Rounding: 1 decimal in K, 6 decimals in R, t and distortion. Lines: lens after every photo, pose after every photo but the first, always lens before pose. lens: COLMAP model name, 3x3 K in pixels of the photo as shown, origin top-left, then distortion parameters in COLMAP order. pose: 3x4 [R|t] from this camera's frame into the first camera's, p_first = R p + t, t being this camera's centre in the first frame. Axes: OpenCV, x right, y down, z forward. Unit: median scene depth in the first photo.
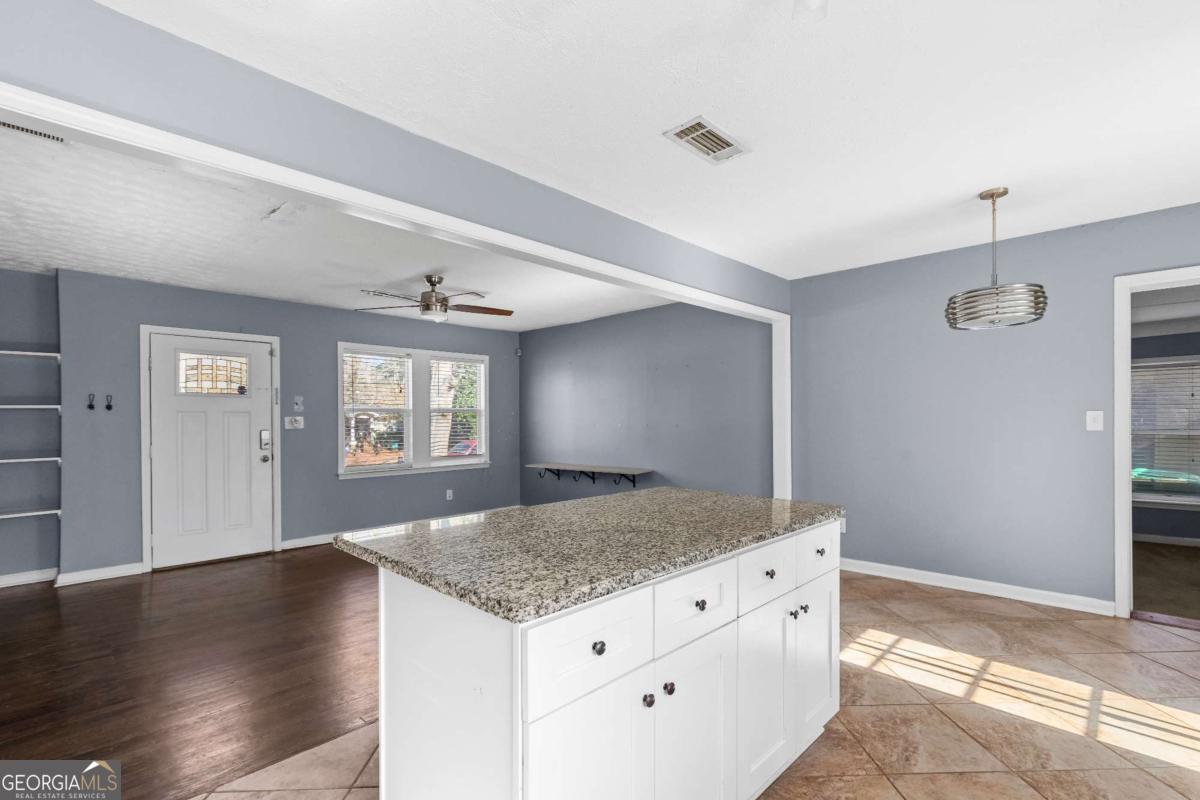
lens RADIAL K [[549.7, 0, 604.9], [0, 549.7, 420.5], [0, 0, 1]] dist [0.000375, 0.000659]
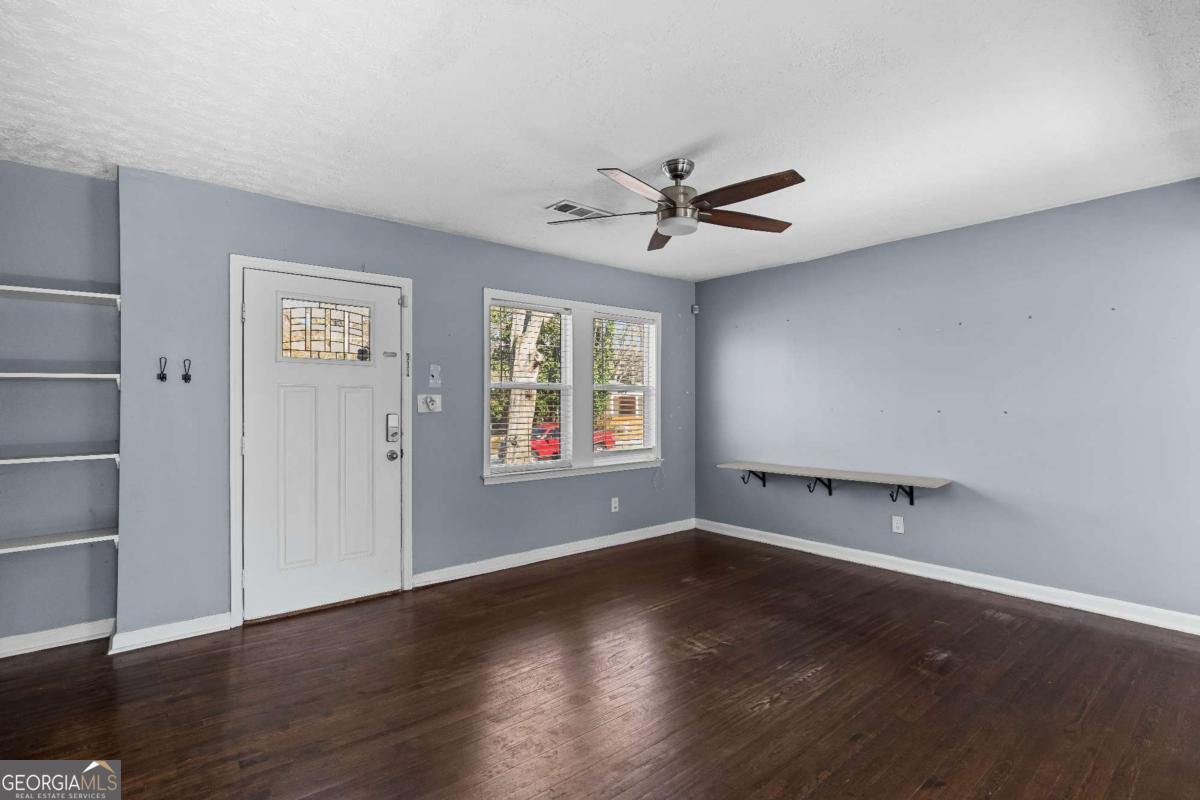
lens RADIAL K [[550.2, 0, 571.9], [0, 550.2, 401.1], [0, 0, 1]] dist [0.002459, -0.000993]
pose [[0.993594, 0.005959, -0.112854, -0.320564], [-0.006533, 0.999968, -0.004715, 0.003652], [0.112822, 0.005422, 0.993600, 0.344809]]
